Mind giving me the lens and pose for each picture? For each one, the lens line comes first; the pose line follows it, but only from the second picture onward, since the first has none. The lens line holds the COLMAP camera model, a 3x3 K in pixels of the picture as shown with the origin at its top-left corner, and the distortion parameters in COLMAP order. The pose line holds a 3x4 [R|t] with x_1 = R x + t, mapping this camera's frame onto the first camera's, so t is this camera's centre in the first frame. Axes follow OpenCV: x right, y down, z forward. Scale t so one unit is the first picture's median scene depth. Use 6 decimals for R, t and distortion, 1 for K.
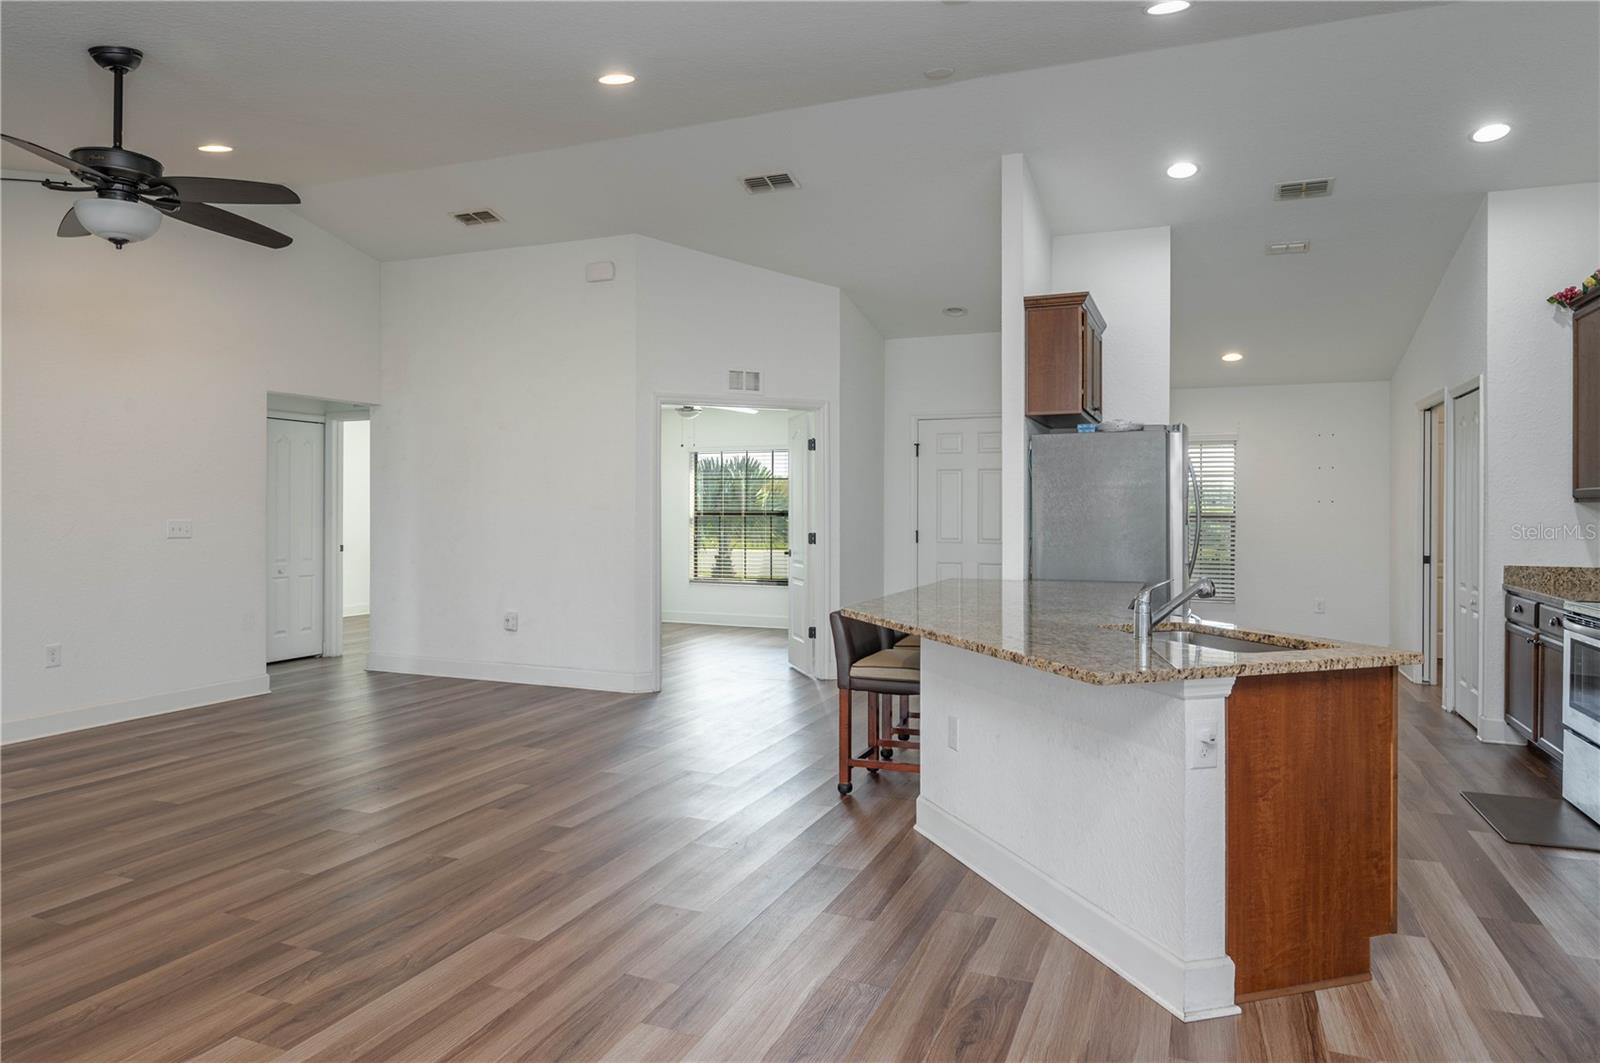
lens RADIAL K [[970.5, 0, 800.6], [0, 970.5, 518.6], [0, 0, 1]] dist [-0.004234, 0.000992]
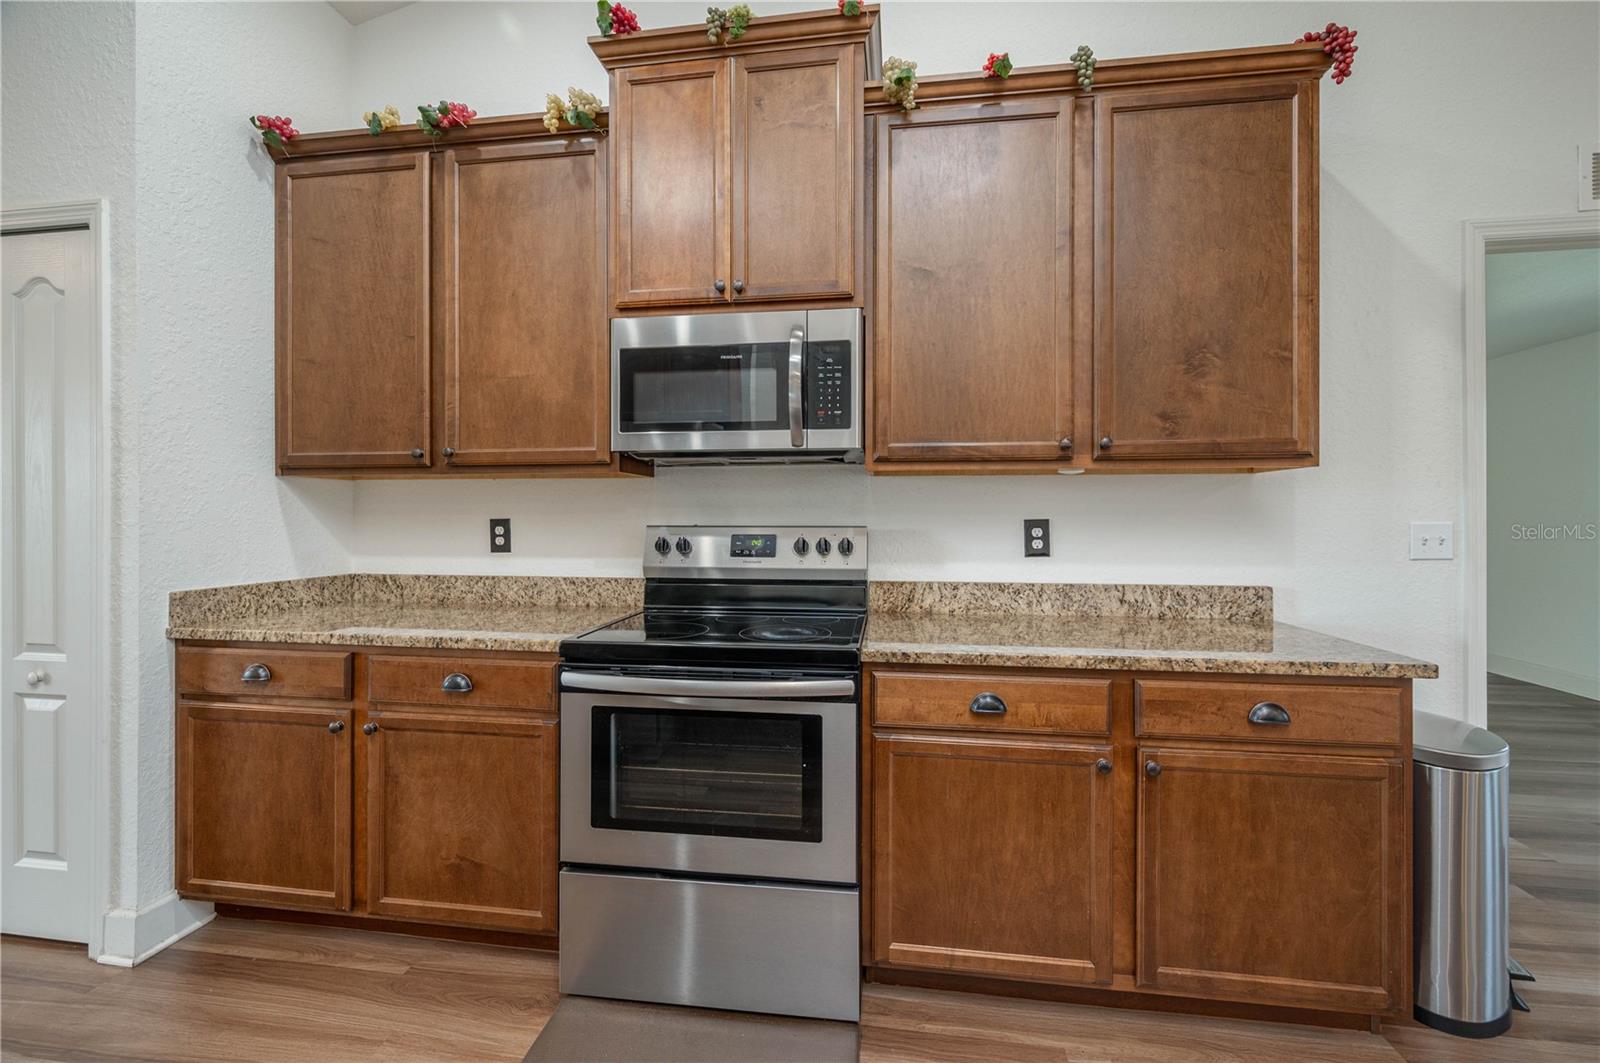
lens RADIAL K [[638.0, 0, 802.9], [0, 638.0, 514.0], [0, 0, 1]] dist [0.003730, 0.000587]
pose [[-0.239229, -0.002969, 0.970959, 0.326620], [0.011699, 0.999914, 0.005939, 0.008842], [-0.970893, 0.012780, -0.239173, 0.778826]]
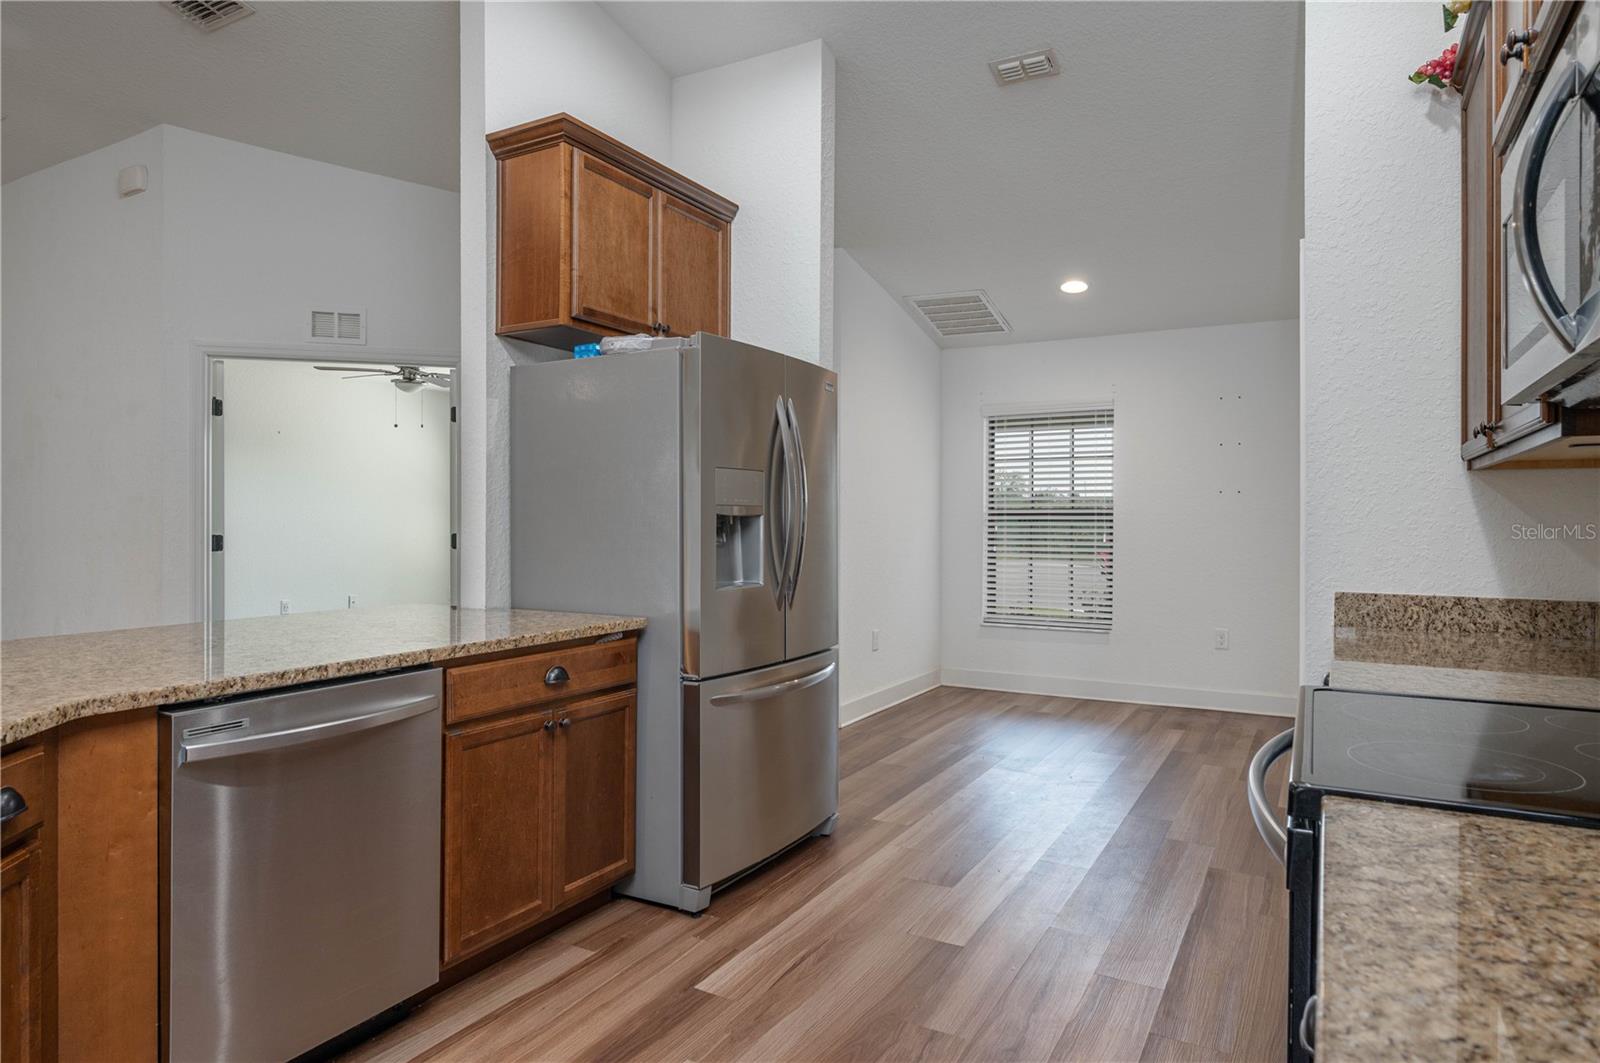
lens RADIAL K [[936.3, 0, 801.0], [0, 936.3, 530.7], [0, 0, 1]] dist [0.009399, 0.000217]
pose [[0.993274, 0.000397, -0.115789, 0.508882], [0.000140, 0.999989, 0.004626, 0.012478], [0.115789, -0.004612, 0.993263, 0.464995]]
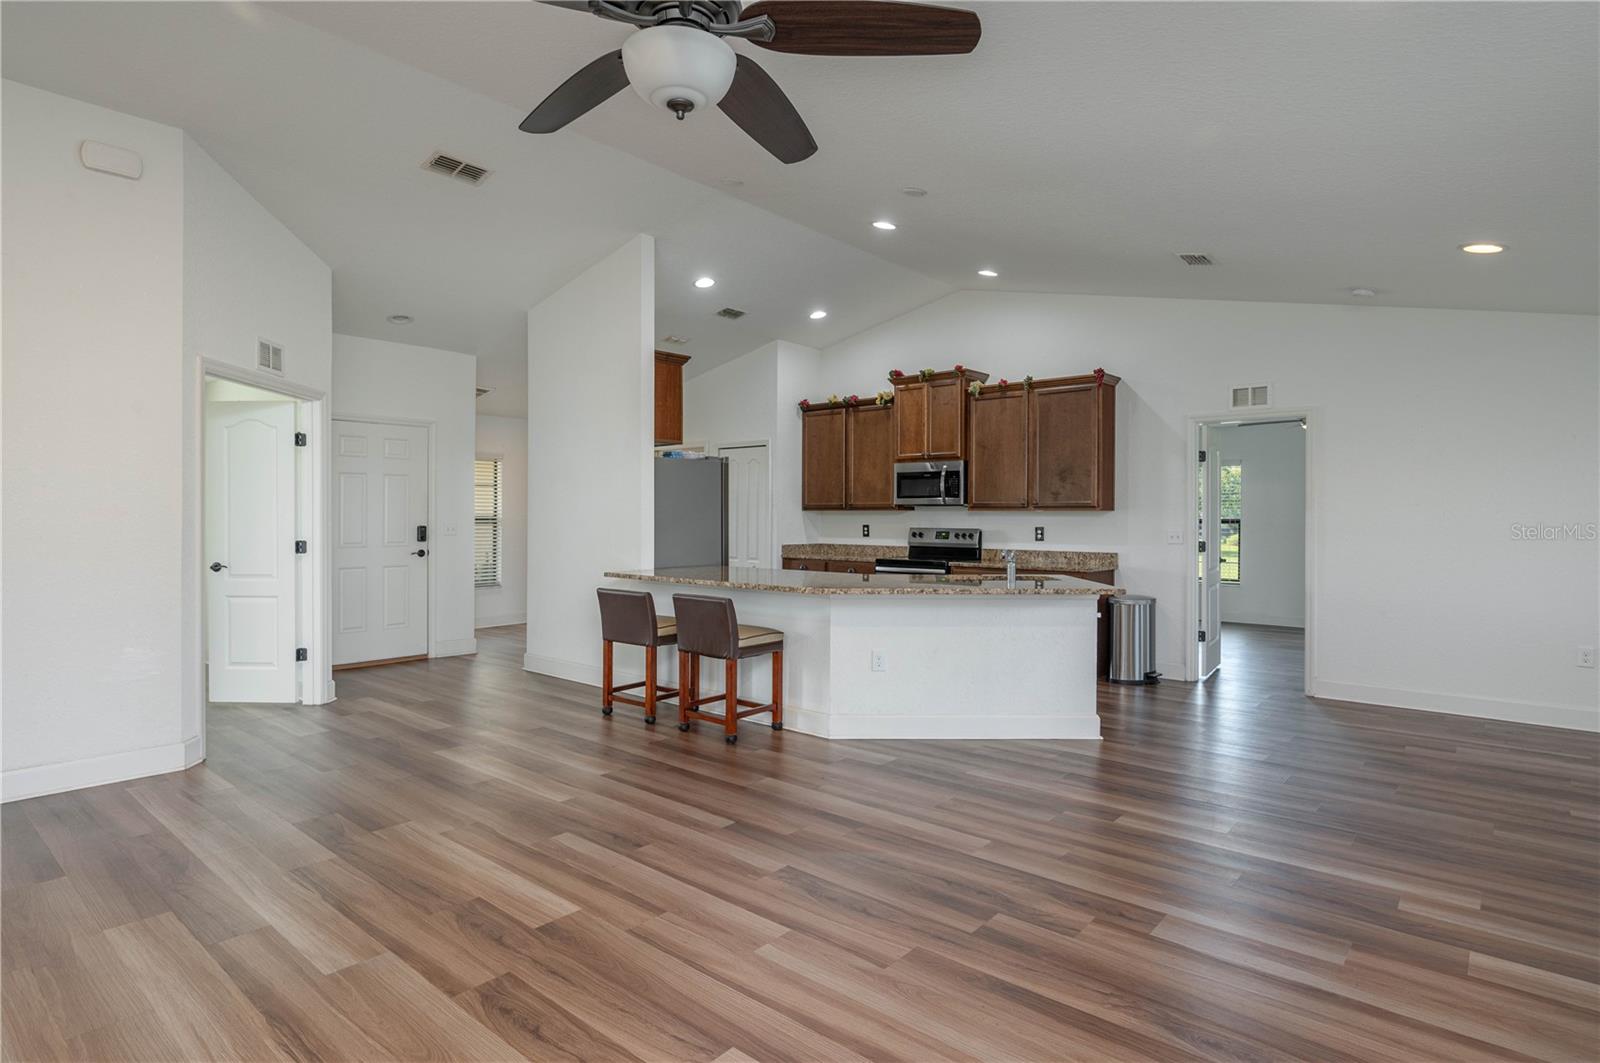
lens RADIAL K [[832.9, 0, 796.0], [0, 832.9, 519.9], [0, 0, 1]] dist [0.020632, -0.000925]
pose [[0.325885, -0.006600, 0.945386, -0.777588], [0.009229, 0.999950, 0.003800, -0.005092], [-0.945364, 0.007486, 0.325929, 0.475149]]
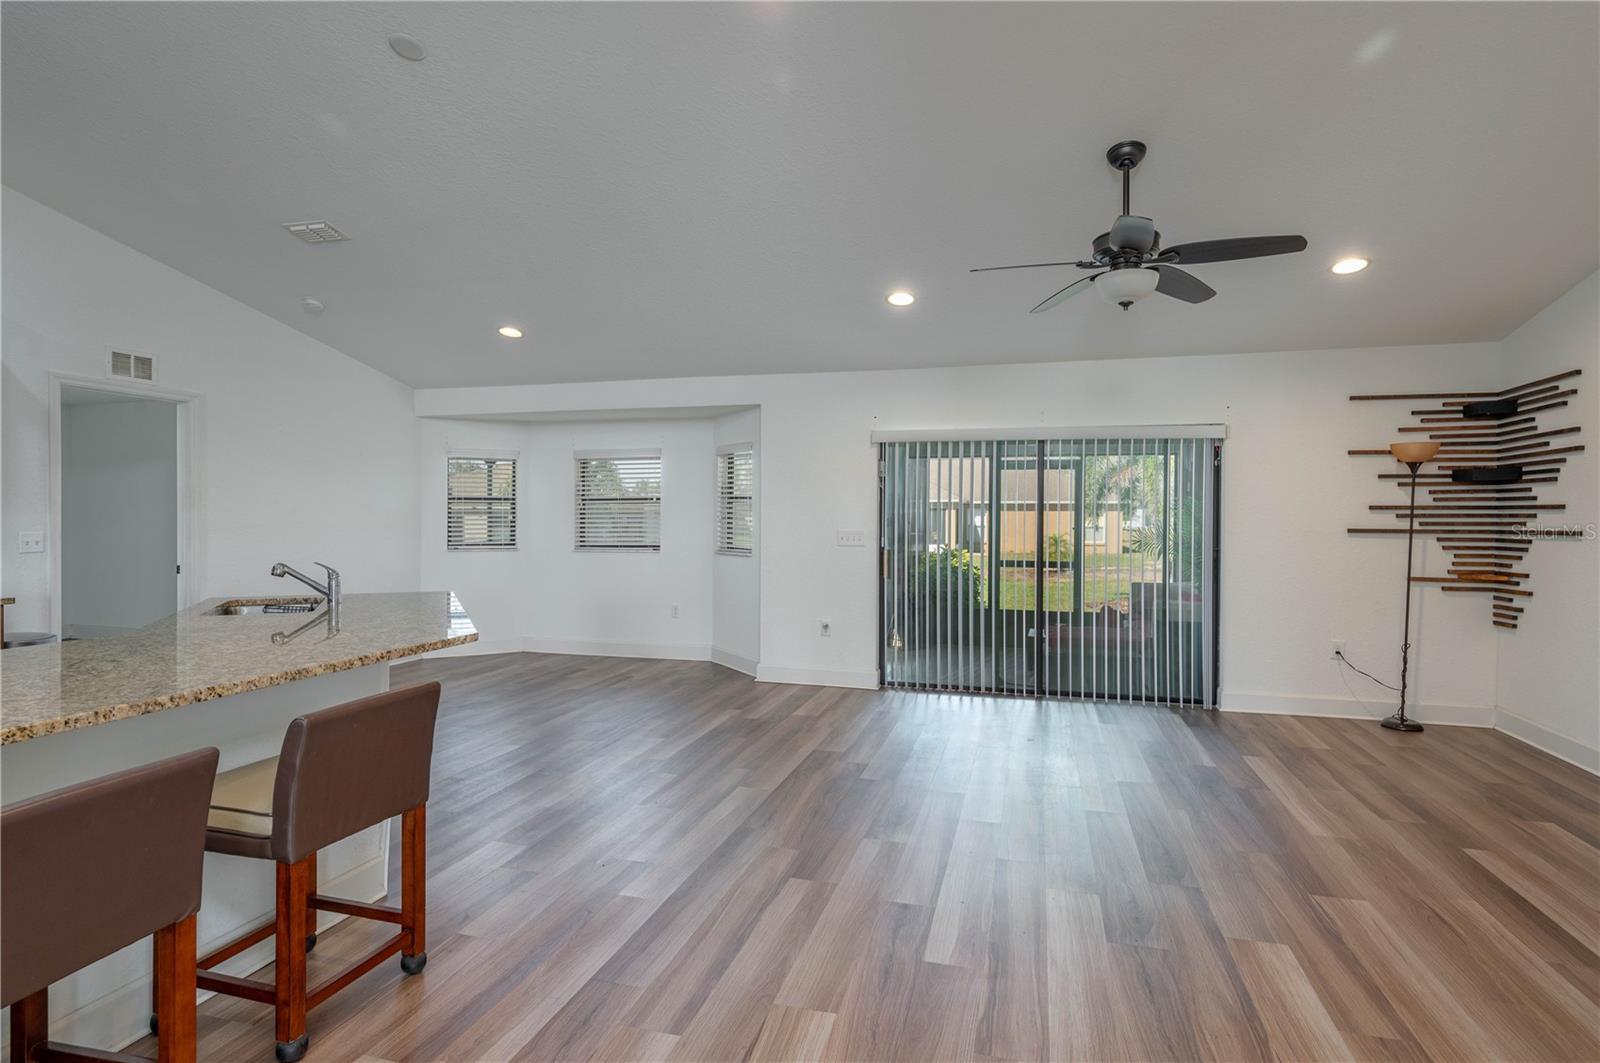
lens RADIAL K [[832.9, 0, 794.2], [0, 832.9, 525.1], [0, 0, 1]] dist [0.020632, -0.000925]
pose [[-0.994505, -0.014730, -0.103650, -0.114364], [-0.016154, 0.999786, 0.012918, -0.010314], [0.103437, 0.014522, -0.994530, 1.292826]]
